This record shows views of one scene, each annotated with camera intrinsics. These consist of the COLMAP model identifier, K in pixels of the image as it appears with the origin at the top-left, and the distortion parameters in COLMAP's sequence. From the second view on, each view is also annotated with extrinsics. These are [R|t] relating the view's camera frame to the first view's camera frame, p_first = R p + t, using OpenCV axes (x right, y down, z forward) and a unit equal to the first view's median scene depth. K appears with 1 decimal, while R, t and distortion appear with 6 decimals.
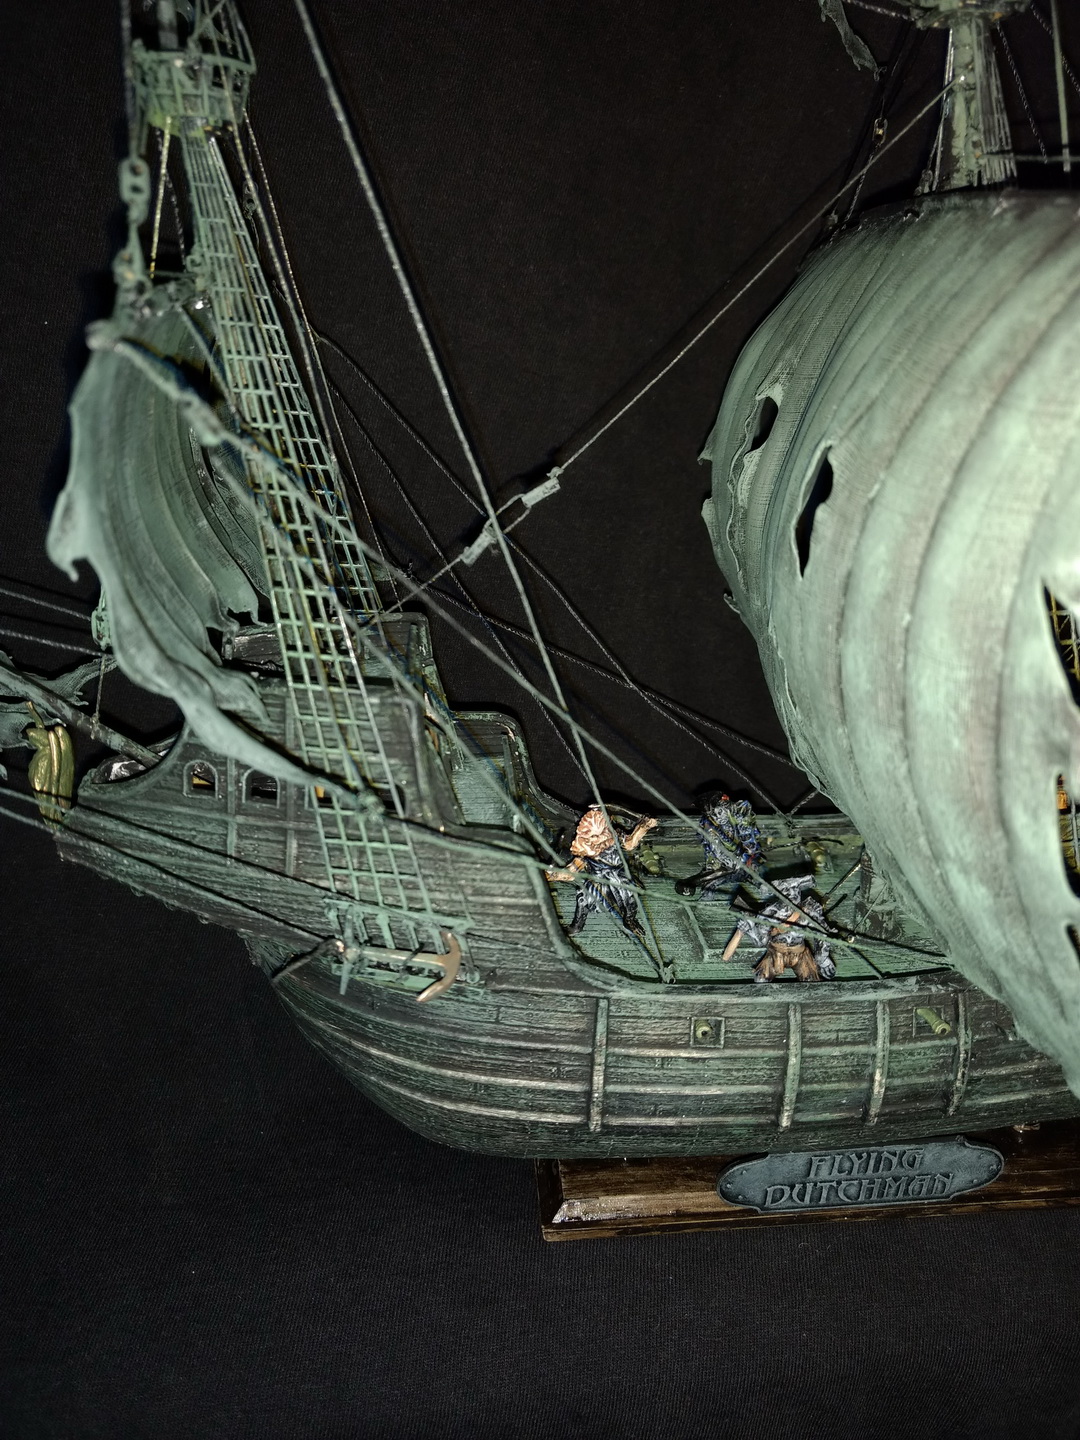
lens RADIAL K [[1024.6, 0, 540.0], [0, 1024.6, 720.0], [0, 0, 1]] dist [-0.001101, 0.005144]
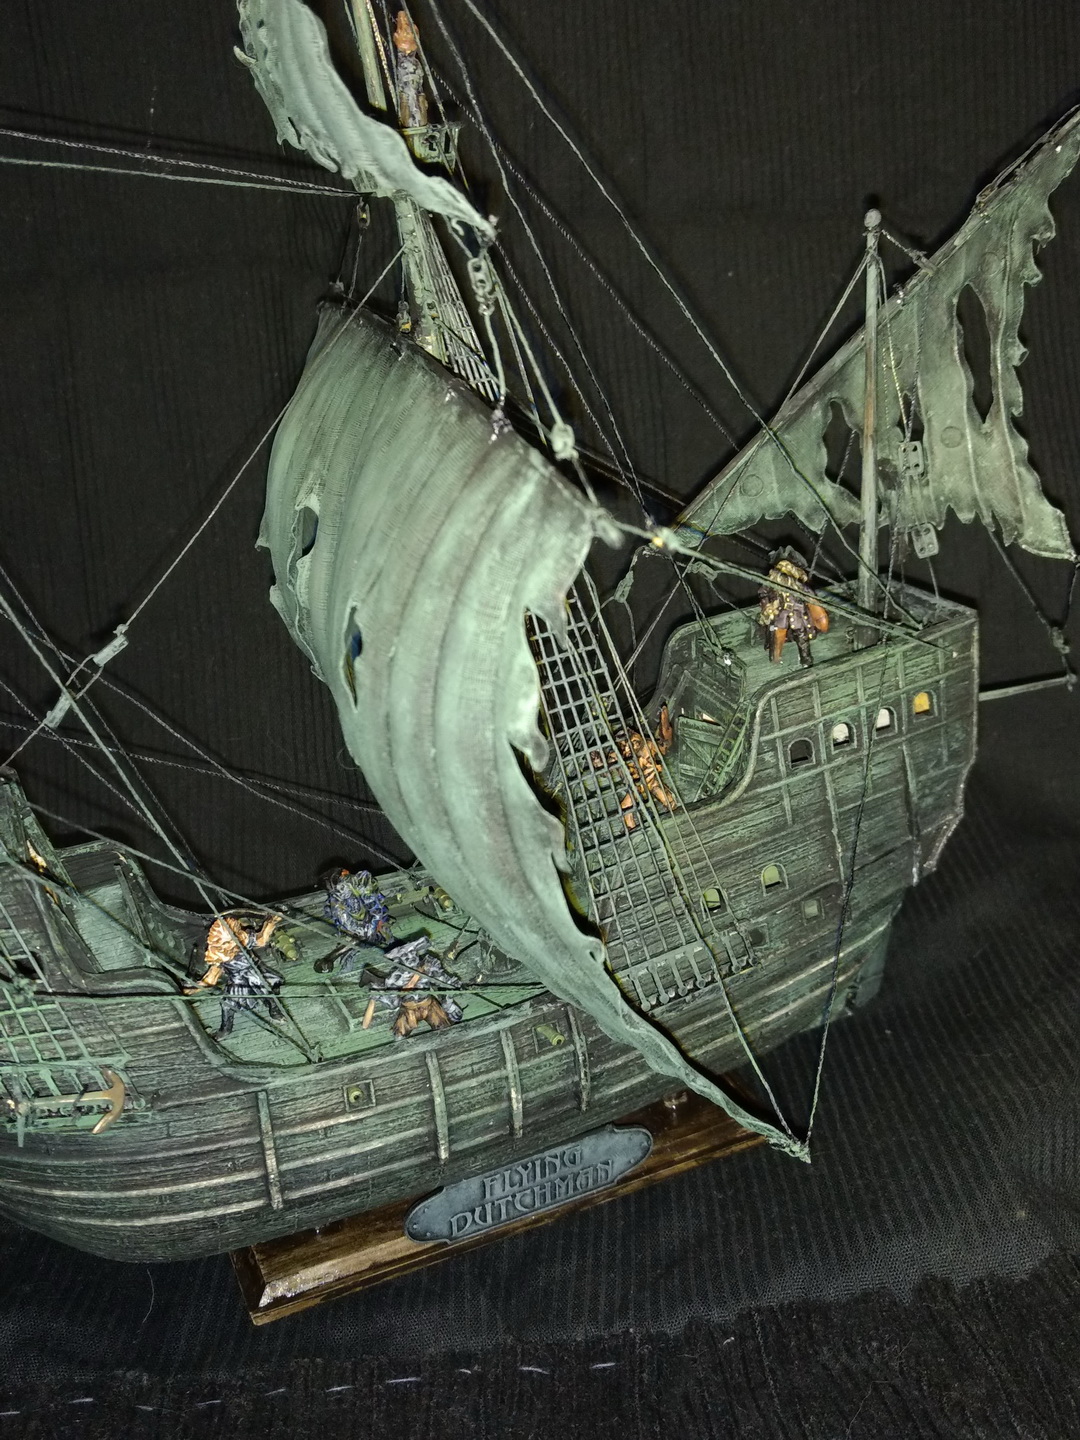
lens RADIAL K [[1632.6, 0, 540.0], [0, 1632.6, 720.0], [0, 0, 1]] dist [0.230455, -0.997600]
pose [[0.950714, -0.199618, 0.237269, 0.004353], [0.181735, 0.978726, 0.095225, -0.231869], [-0.251230, -0.047411, 0.966766, -0.769487]]
